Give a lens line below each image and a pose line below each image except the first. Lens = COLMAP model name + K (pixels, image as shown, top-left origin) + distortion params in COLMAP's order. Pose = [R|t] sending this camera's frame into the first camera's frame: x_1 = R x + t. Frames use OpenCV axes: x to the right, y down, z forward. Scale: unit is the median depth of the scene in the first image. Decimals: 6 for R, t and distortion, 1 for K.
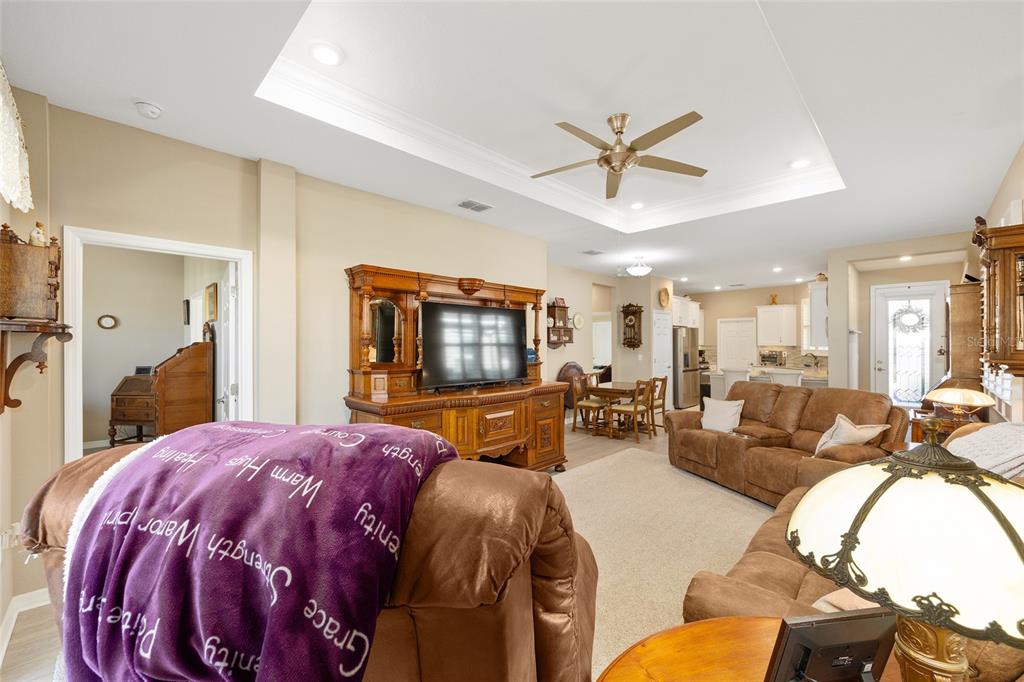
lens RADIAL K [[404.6, 0, 511.2], [0, 404.6, 341.5], [0, 0, 1]] dist [-0.001344, -0.000026]
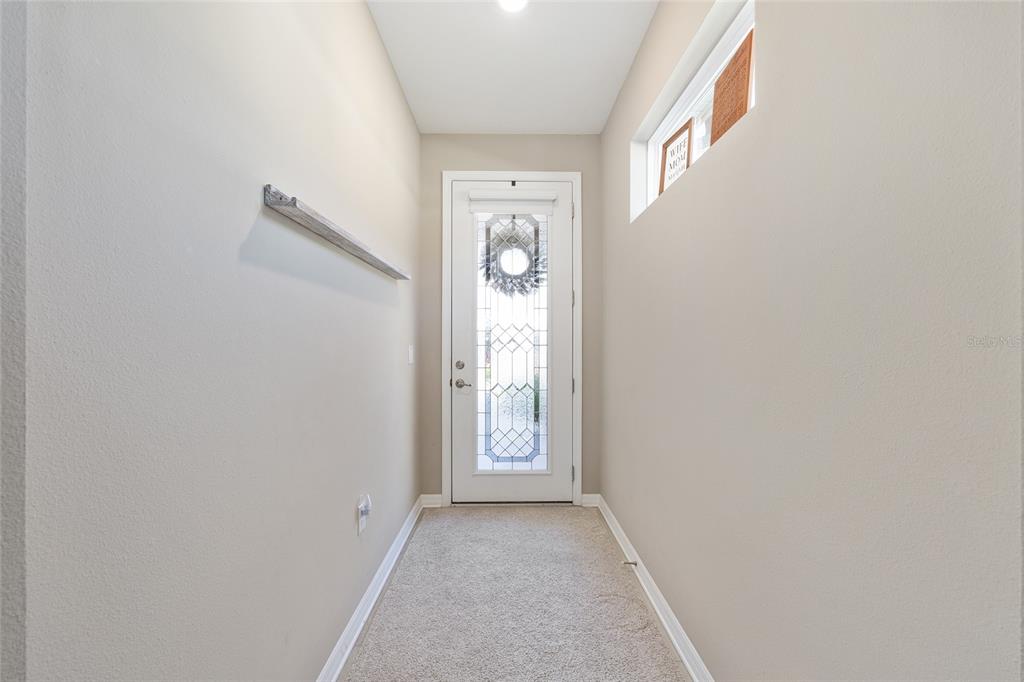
lens RADIAL K [[404.6, 0, 512.4], [0, 404.6, 341.0], [0, 0, 1]] dist [-0.001344, -0.000026]
pose [[0.696191, -0.001242, 0.717855, 0.659739], [-0.003219, 0.999983, 0.004852, 0.024229], [-0.717849, -0.005689, 0.696176, 0.683551]]
